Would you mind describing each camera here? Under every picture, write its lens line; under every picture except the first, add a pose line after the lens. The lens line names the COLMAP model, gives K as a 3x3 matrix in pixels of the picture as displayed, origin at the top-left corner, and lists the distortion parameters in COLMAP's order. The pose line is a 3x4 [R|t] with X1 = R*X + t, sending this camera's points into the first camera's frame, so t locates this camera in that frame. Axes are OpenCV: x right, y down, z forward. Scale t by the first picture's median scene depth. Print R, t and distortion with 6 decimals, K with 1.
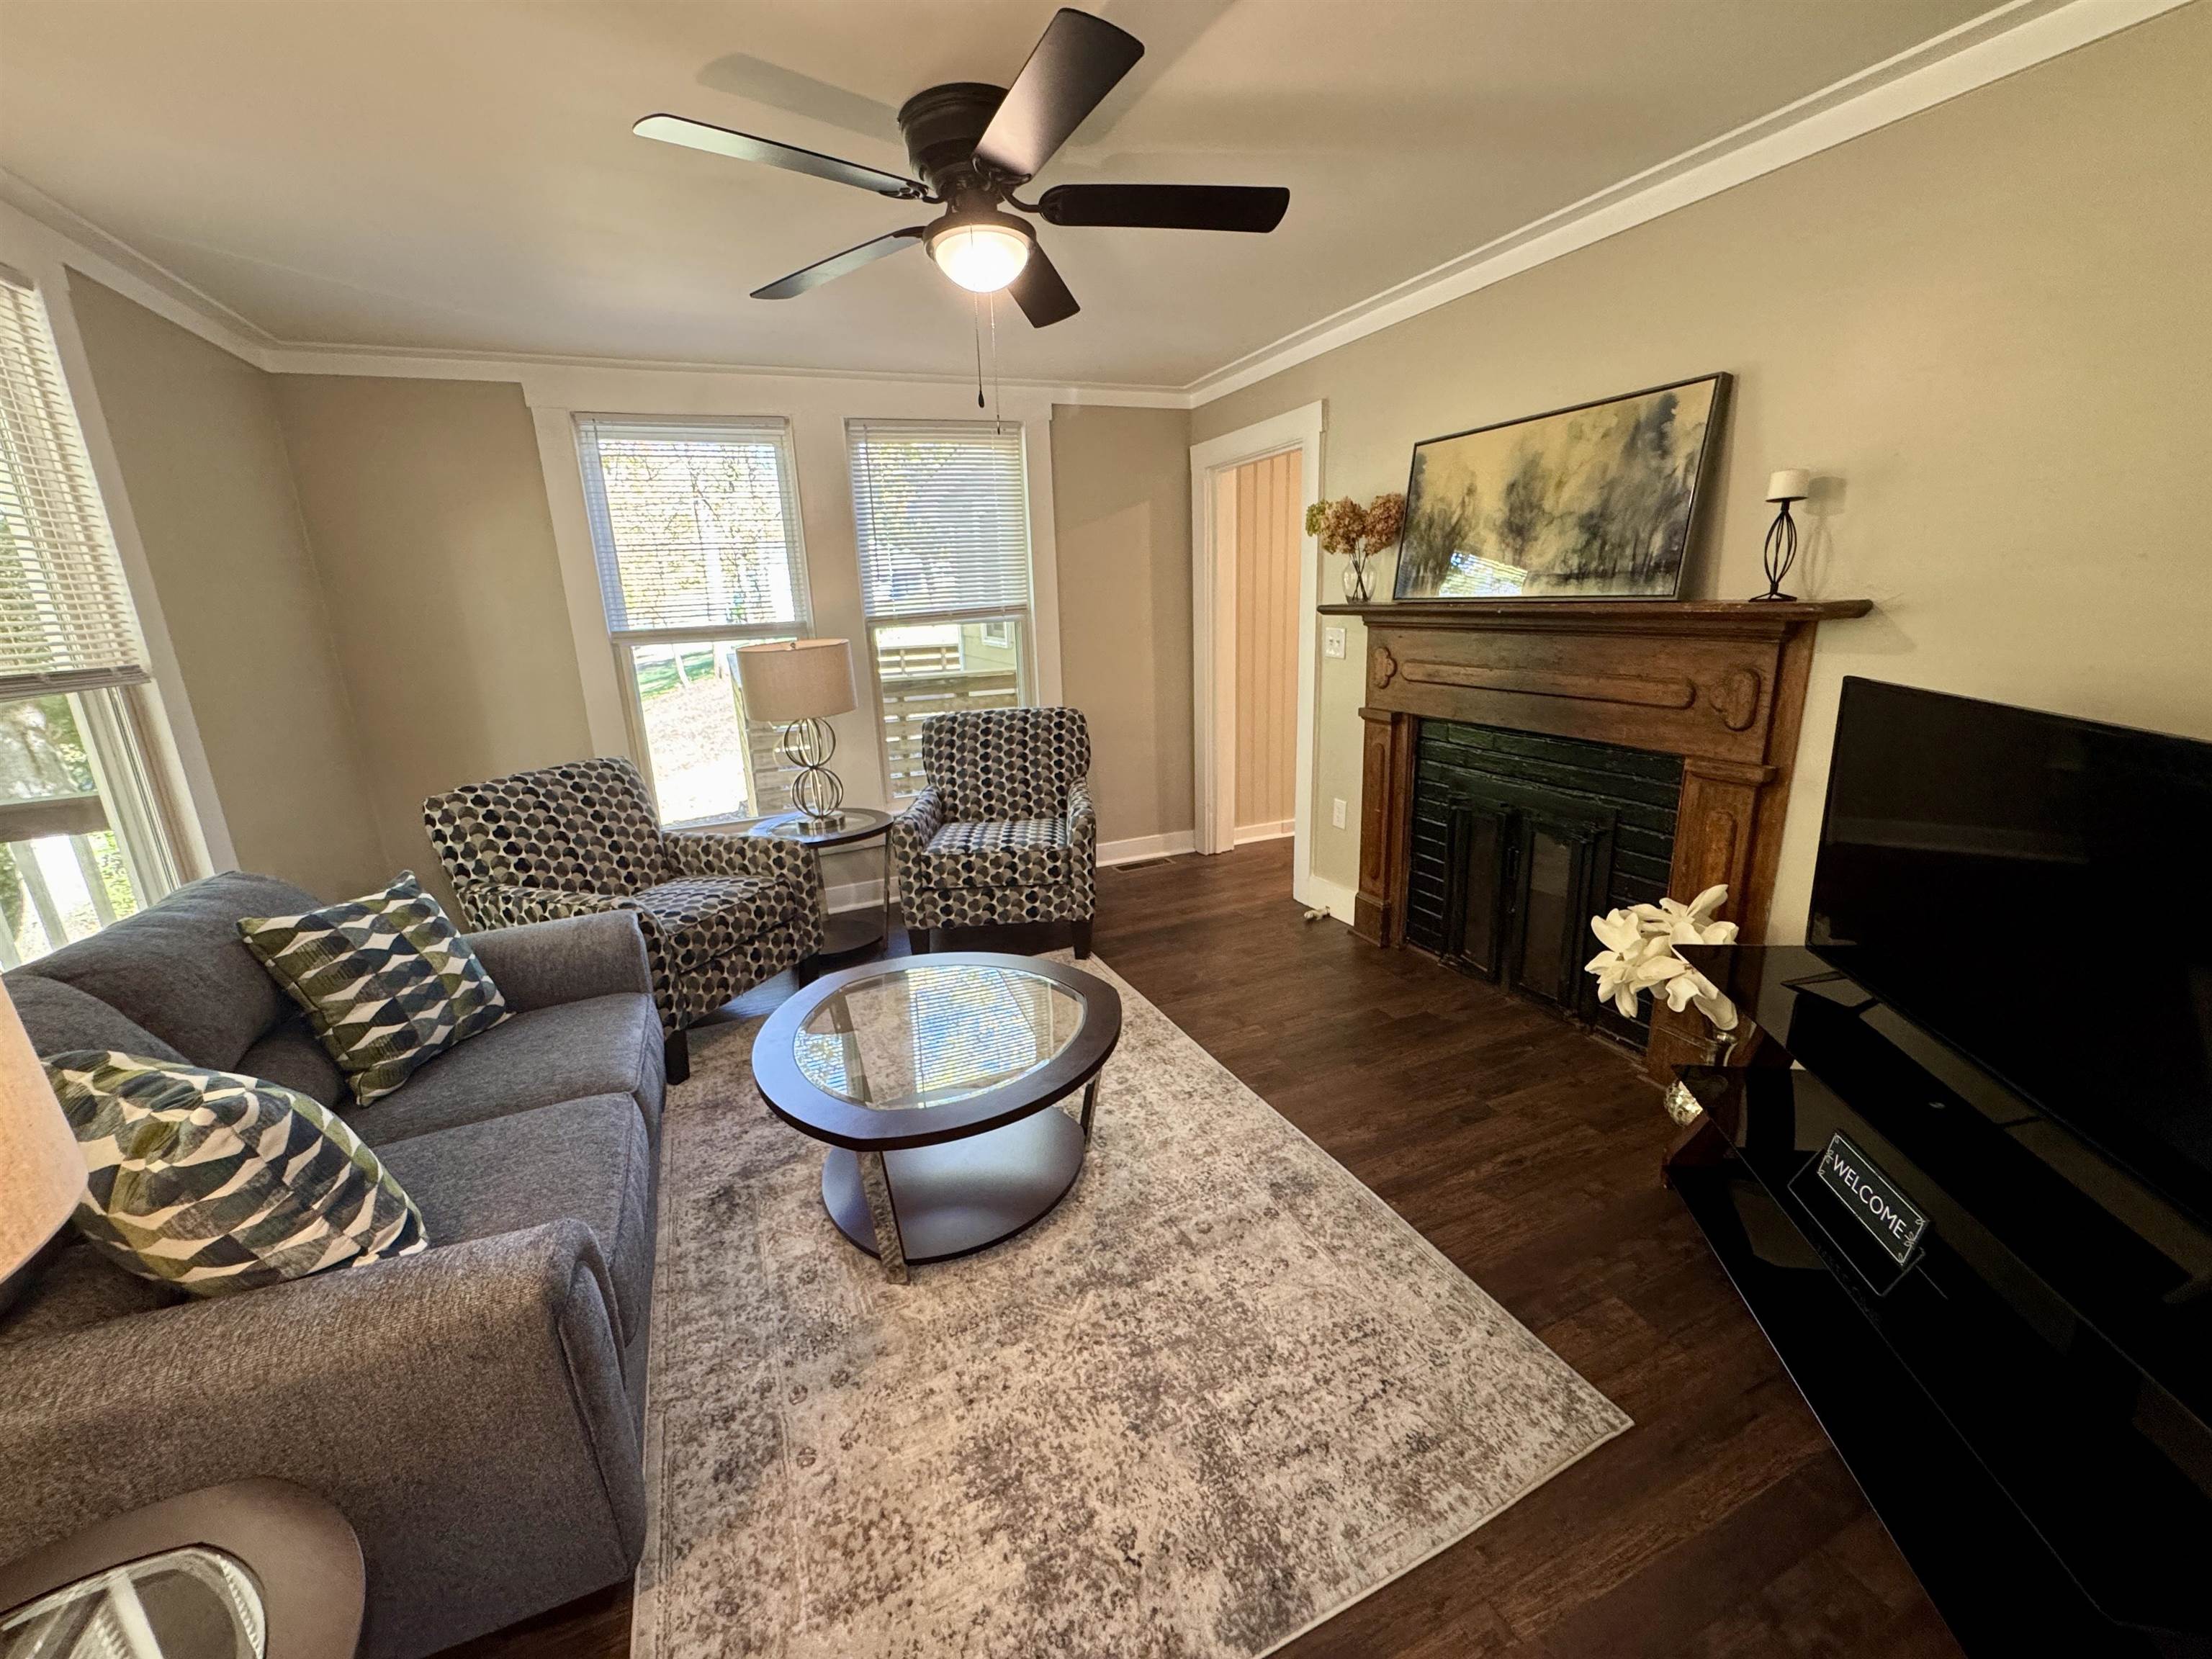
lens RADIAL K [[885.7, 0, 1106.0], [0, 885.7, 829.5], [0, 0, 1]] dist [-0.003263, -0.000555]
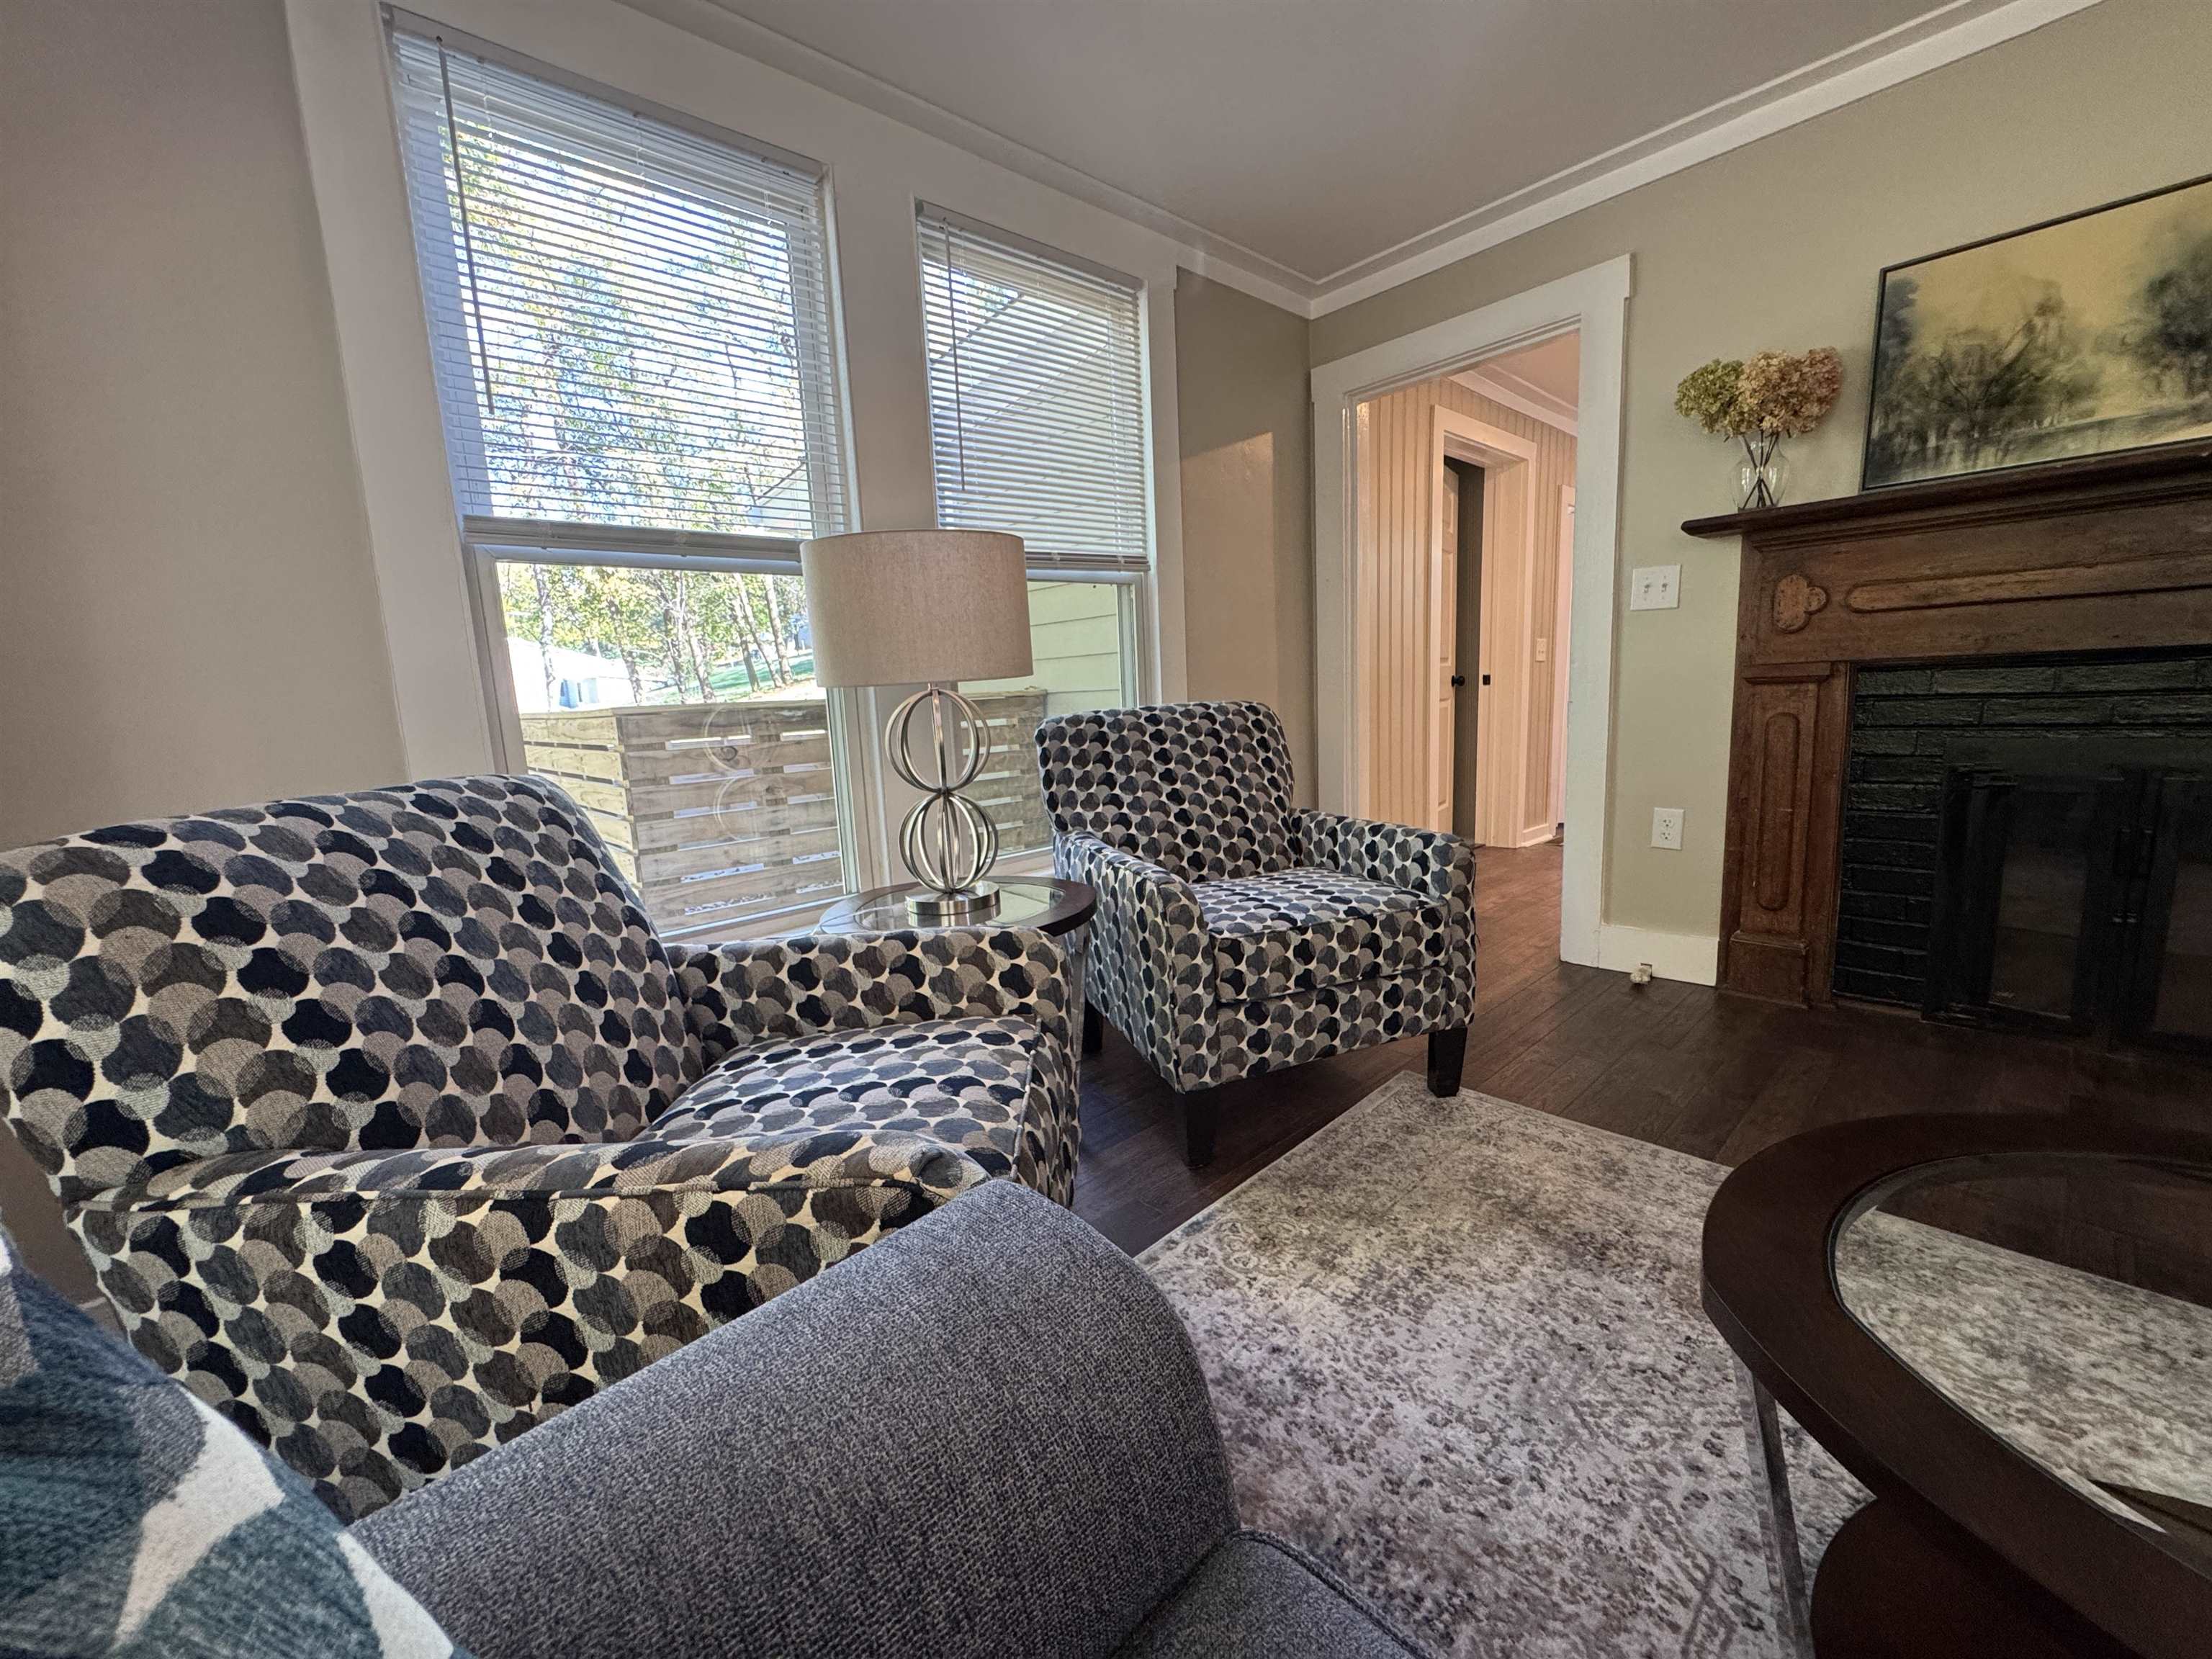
lens RADIAL K [[881.1, 0, 1106.0], [0, 881.1, 829.5], [0, 0, 1]] dist [-0.003627, 0.000010]
pose [[0.944999, -0.061221, 0.321294, -0.505797], [0.098618, 0.989943, -0.101430, 0.013270], [-0.311853, 0.127536, 0.941532, 0.623737]]
